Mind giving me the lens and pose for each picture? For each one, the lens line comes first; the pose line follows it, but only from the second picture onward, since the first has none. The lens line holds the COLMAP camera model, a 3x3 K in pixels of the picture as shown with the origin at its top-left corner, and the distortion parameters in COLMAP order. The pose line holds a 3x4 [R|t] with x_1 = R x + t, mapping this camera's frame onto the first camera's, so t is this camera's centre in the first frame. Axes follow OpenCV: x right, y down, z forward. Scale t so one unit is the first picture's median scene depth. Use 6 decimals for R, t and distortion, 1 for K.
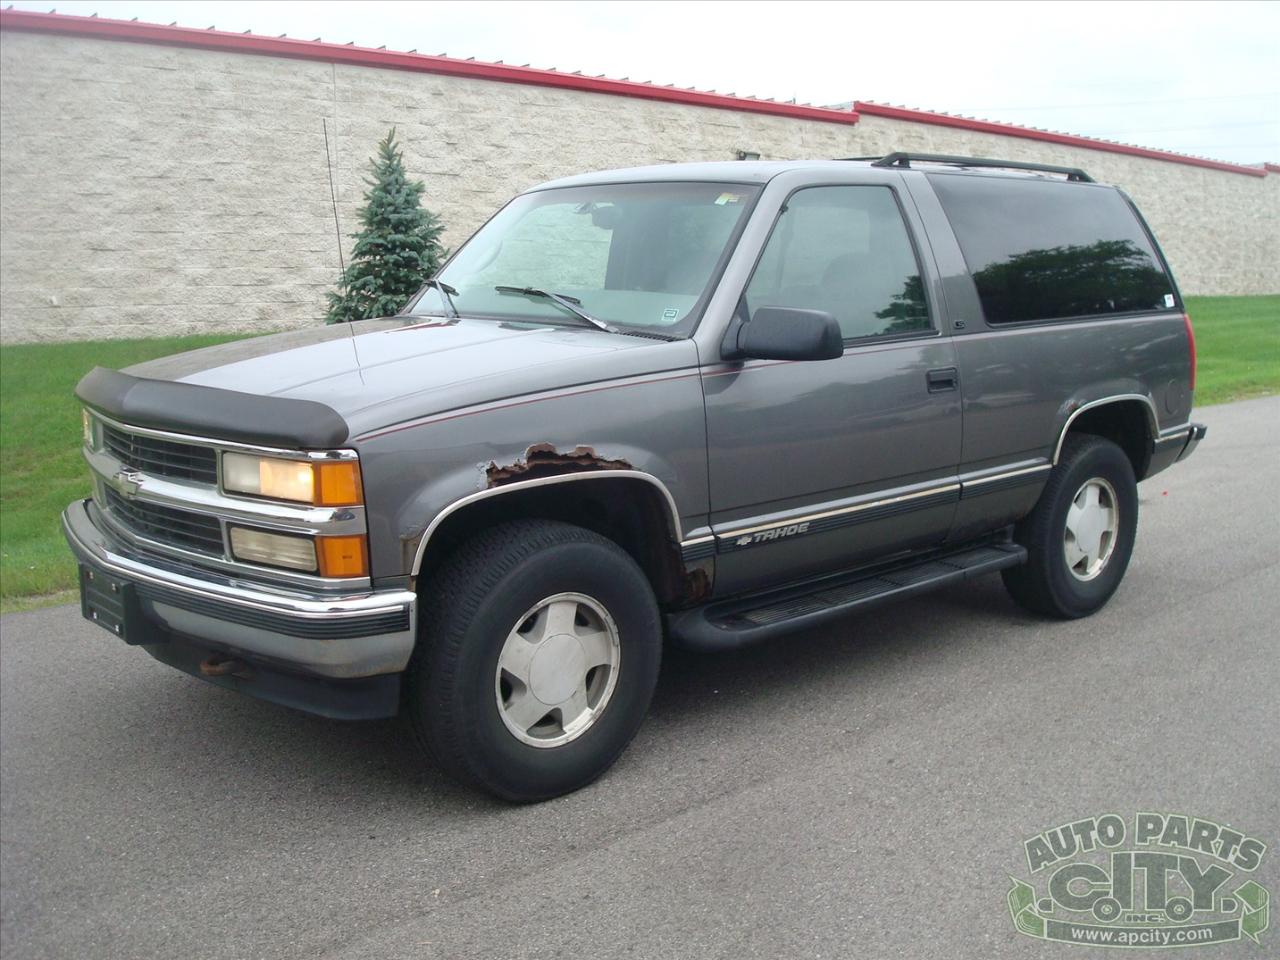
lens RADIAL K [[1350.3, 0, 658.7], [0, 1350.3, 480.2], [0, 0, 1]] dist [-0.085067, -0.057732]
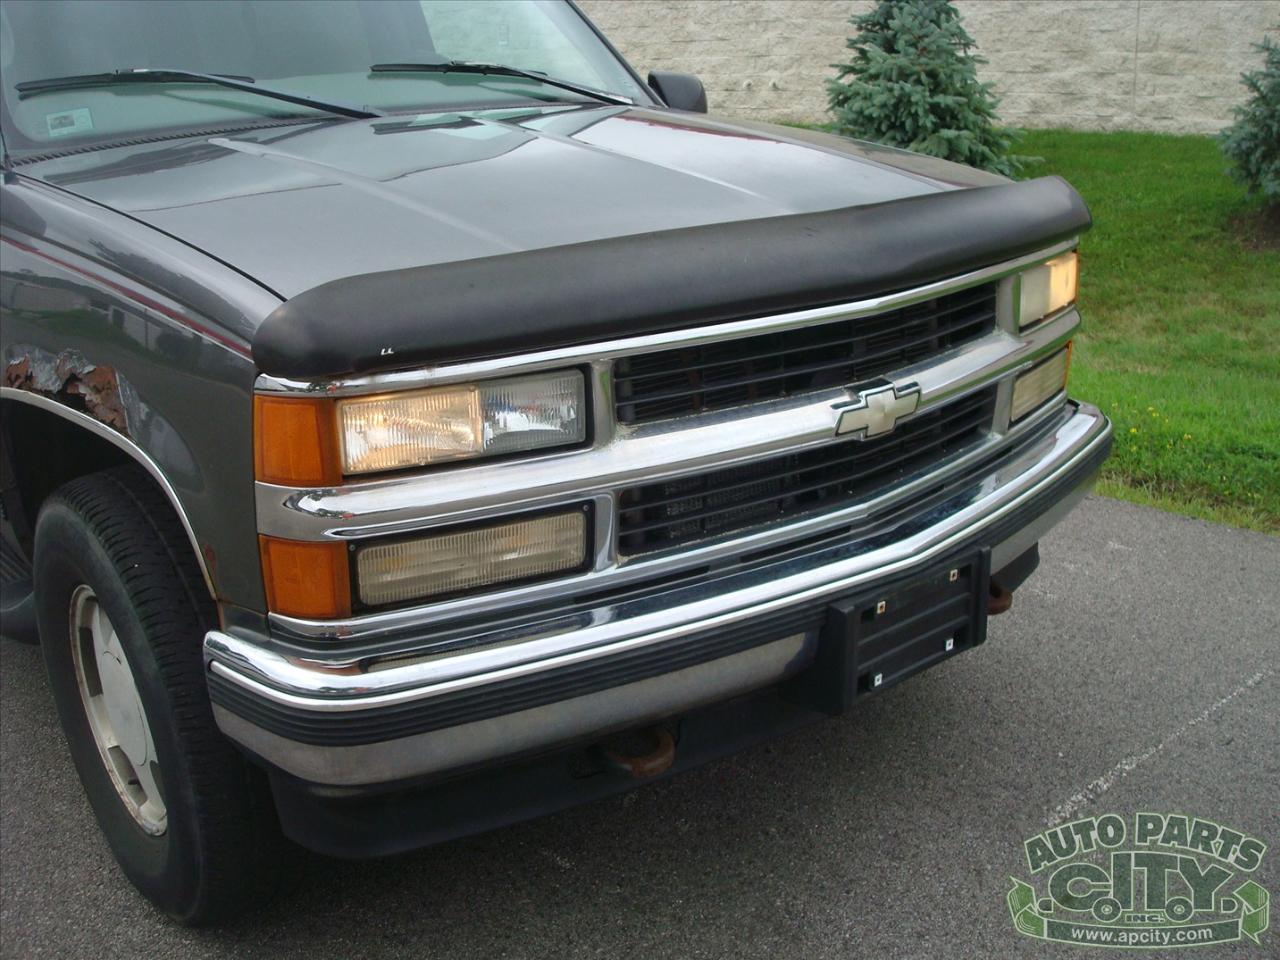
lens RADIAL K [[1361.3, 0, 627.0], [0, 1361.3, 483.8], [0, 0, 1]] dist [-0.096027, -0.055618]
pose [[-0.018659, 0.293037, -0.955919, 0.606777], [-0.128143, 0.947499, 0.292957, -0.114736], [0.991580, 0.127961, 0.019872, 0.769077]]
